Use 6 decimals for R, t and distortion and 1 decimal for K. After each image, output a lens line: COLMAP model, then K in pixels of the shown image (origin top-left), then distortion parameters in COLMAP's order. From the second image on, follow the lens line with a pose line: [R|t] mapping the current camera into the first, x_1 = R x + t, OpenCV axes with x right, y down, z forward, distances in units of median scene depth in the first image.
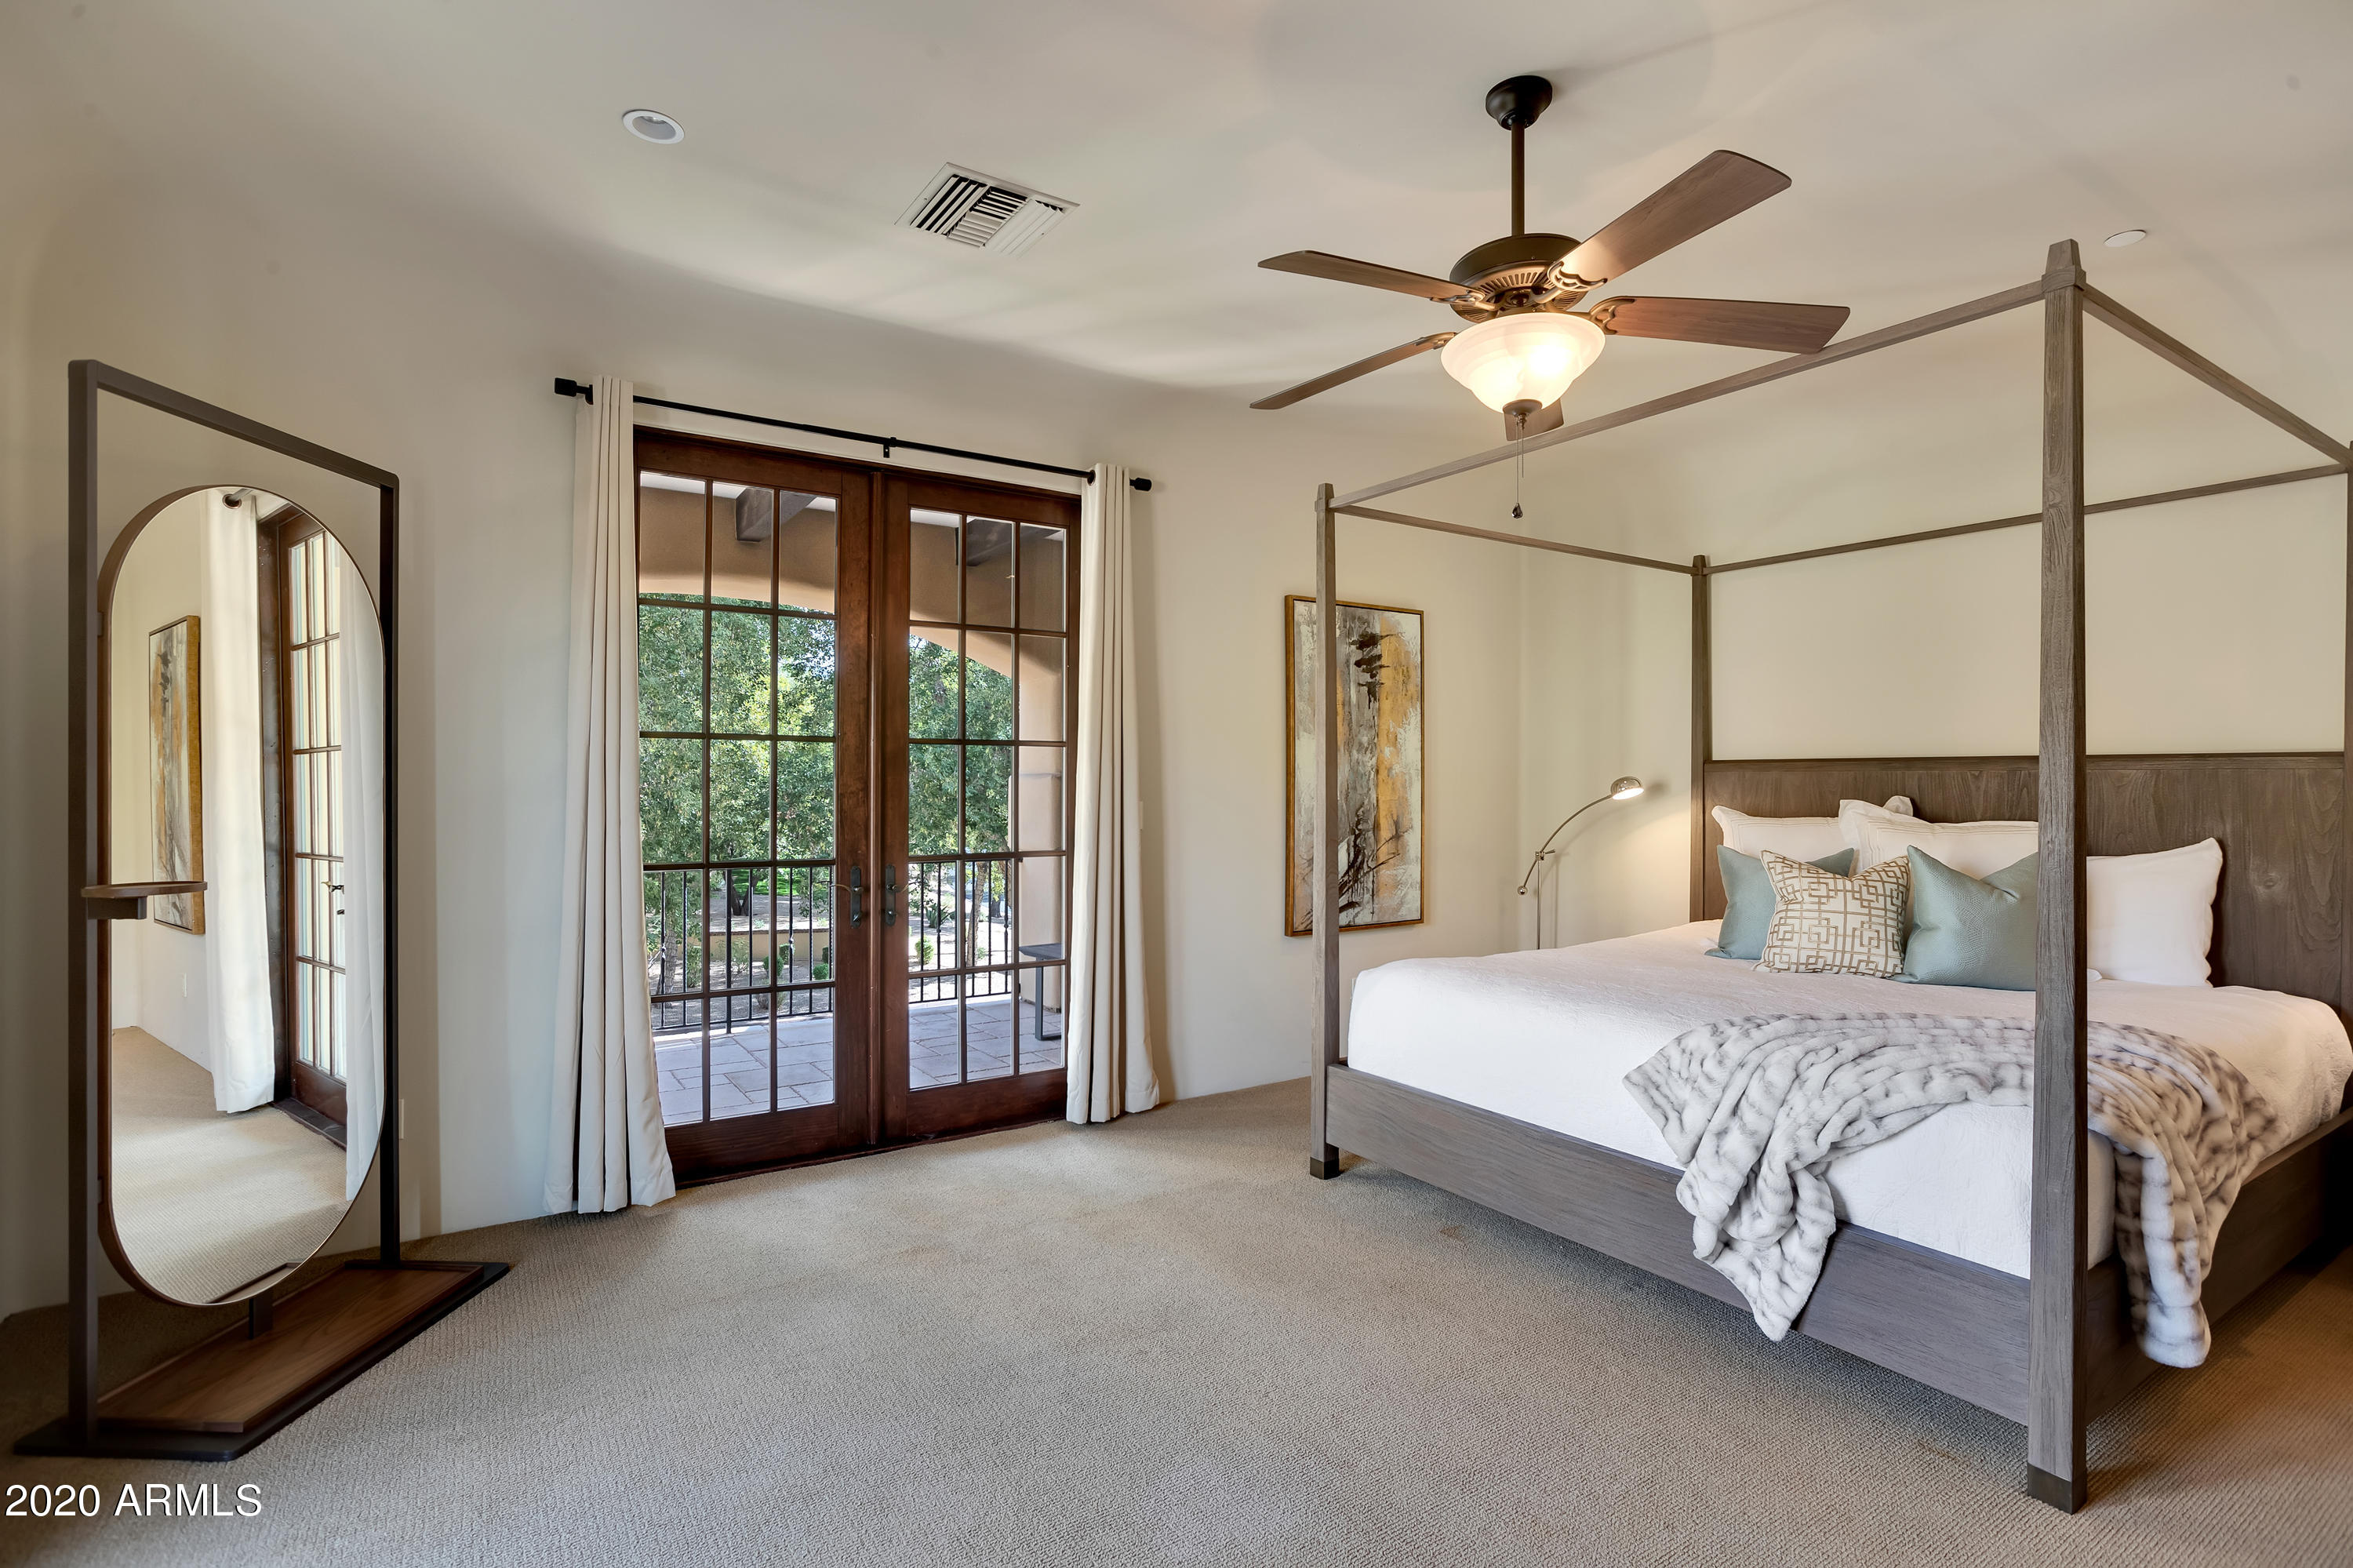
lens RADIAL K [[1107.0, 0, 1159.9], [0, 1107.0, 776.7], [0, 0, 1]] dist [0.001021, 0.000172]
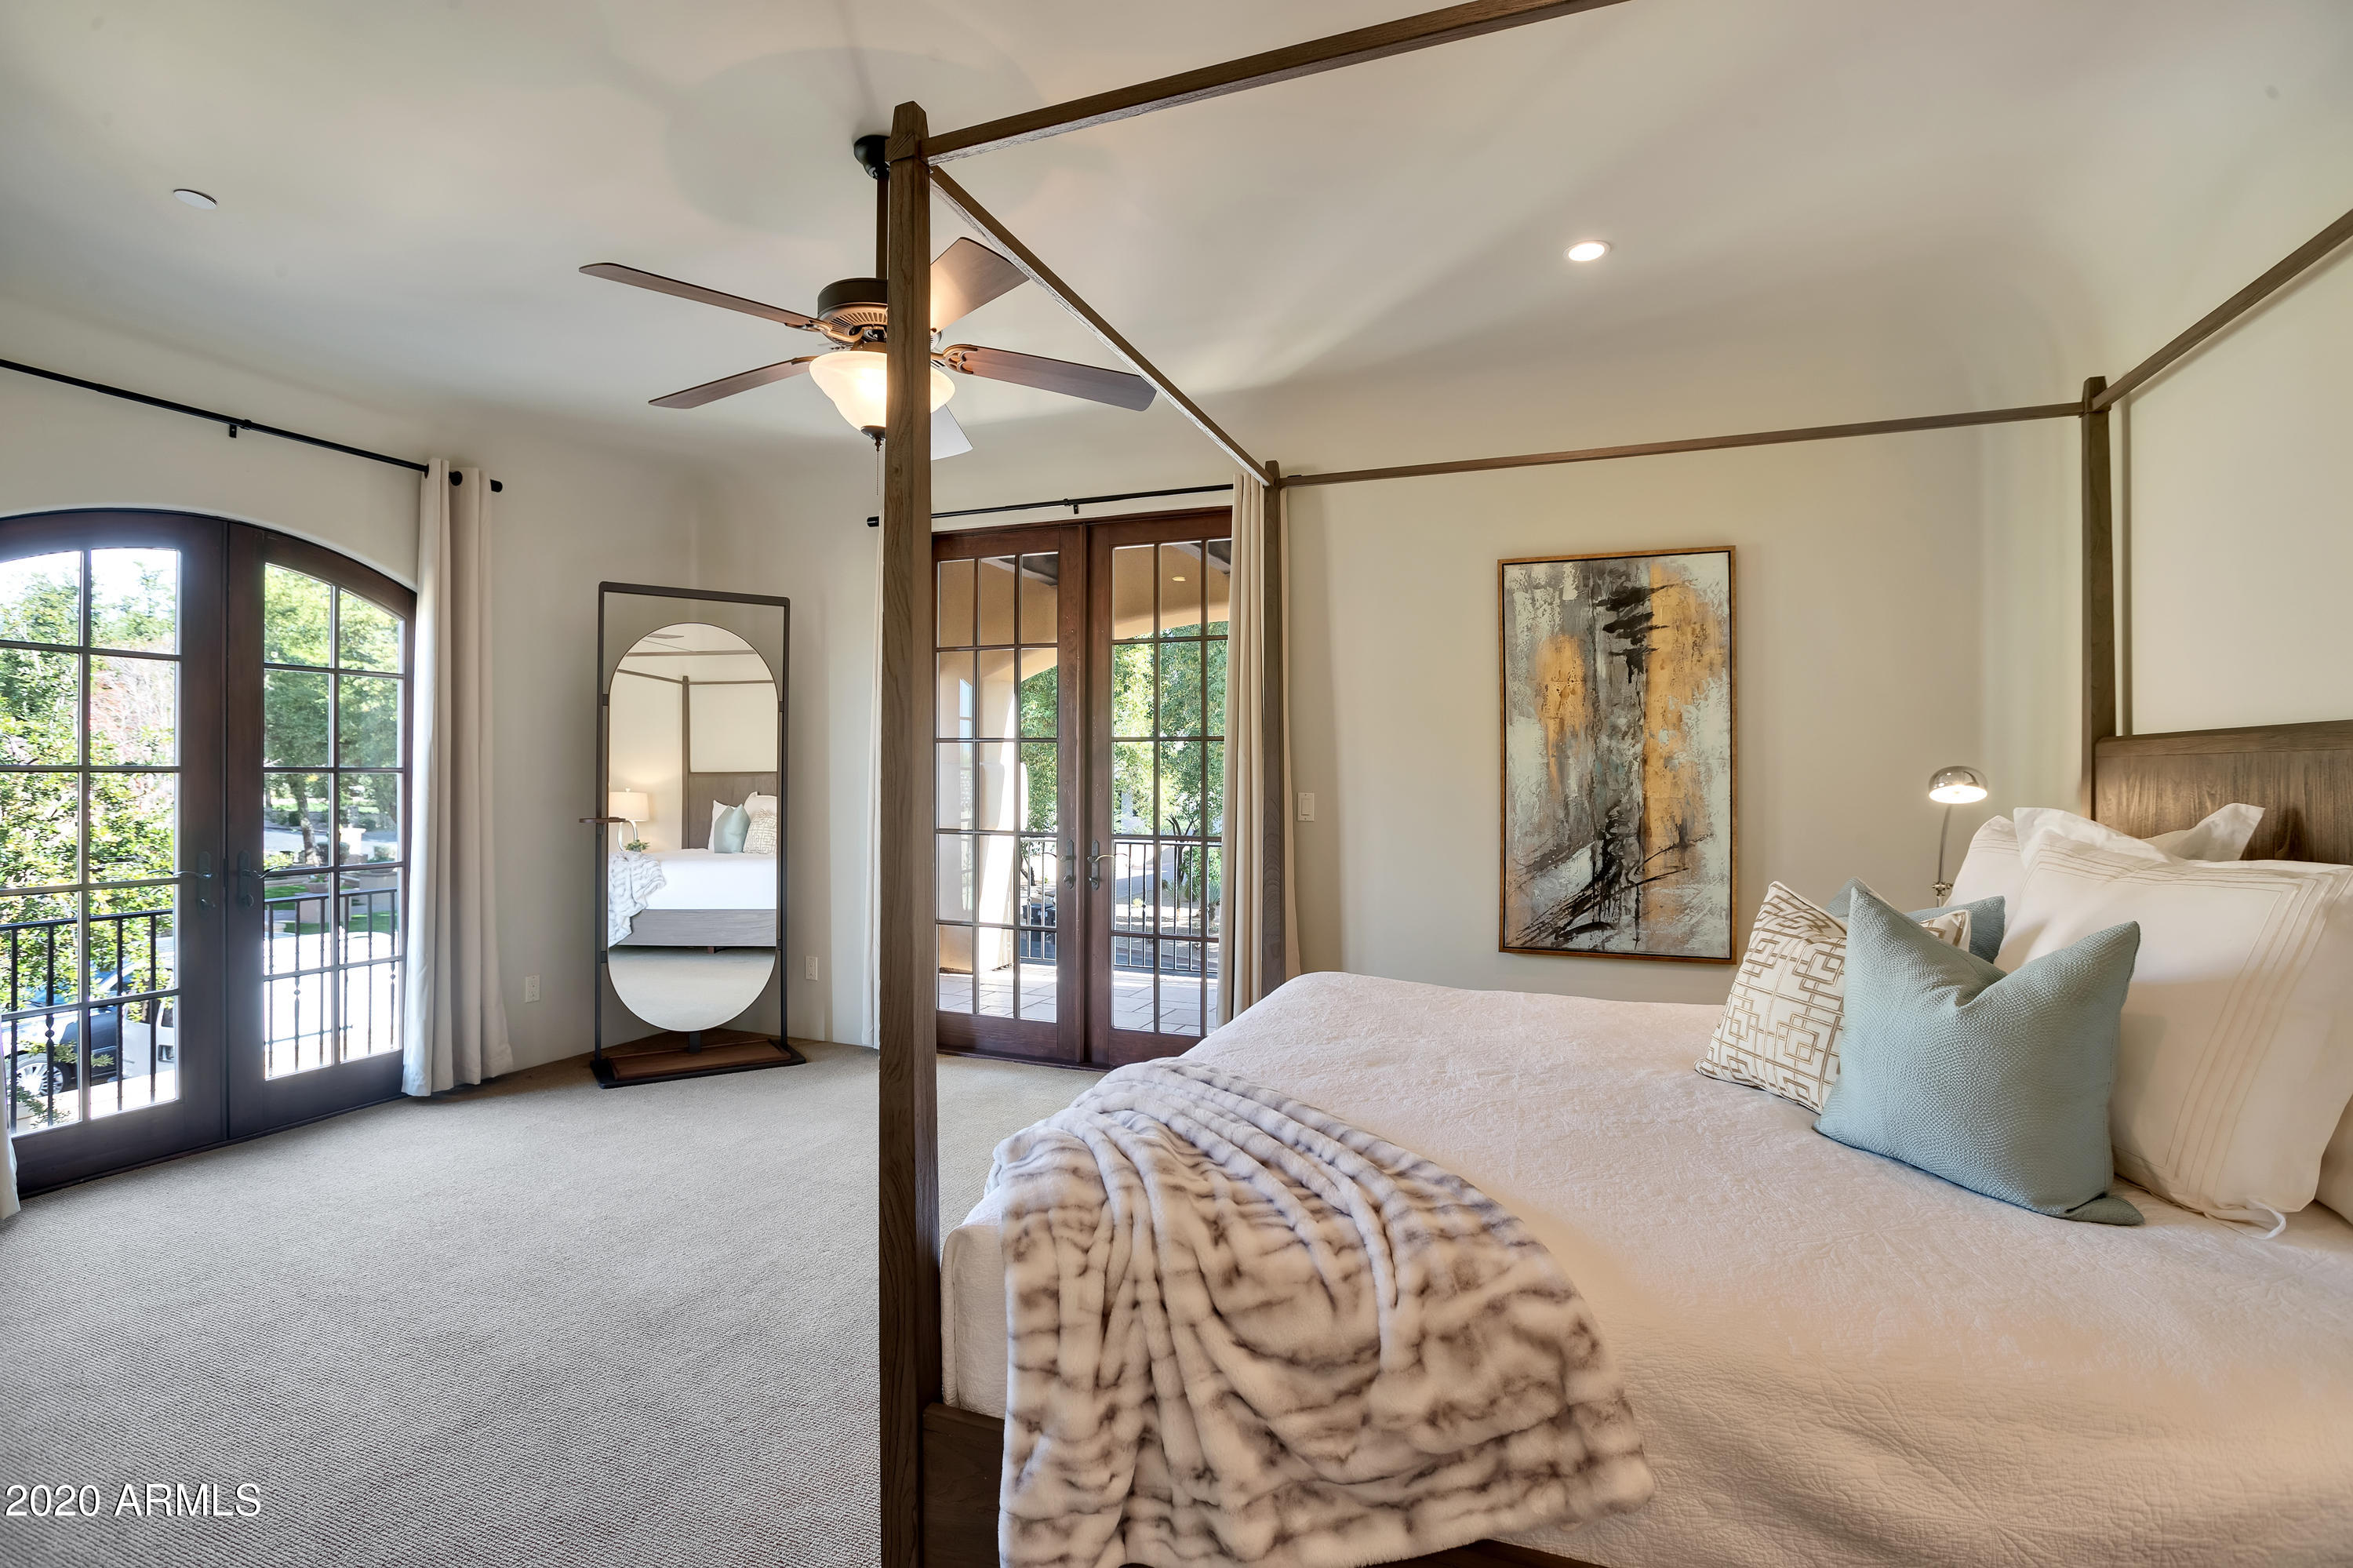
lens RADIAL K [[1107.0, 0, 1159.9], [0, 1107.0, 776.7], [0, 0, 1]] dist [0.001021, 0.000172]
pose [[0.597523, 0.000711, -0.801851, 0.626127], [-0.000820, 1.000000, 0.000275, 0.006236], [0.801851, 0.000494, 0.597524, 0.252299]]
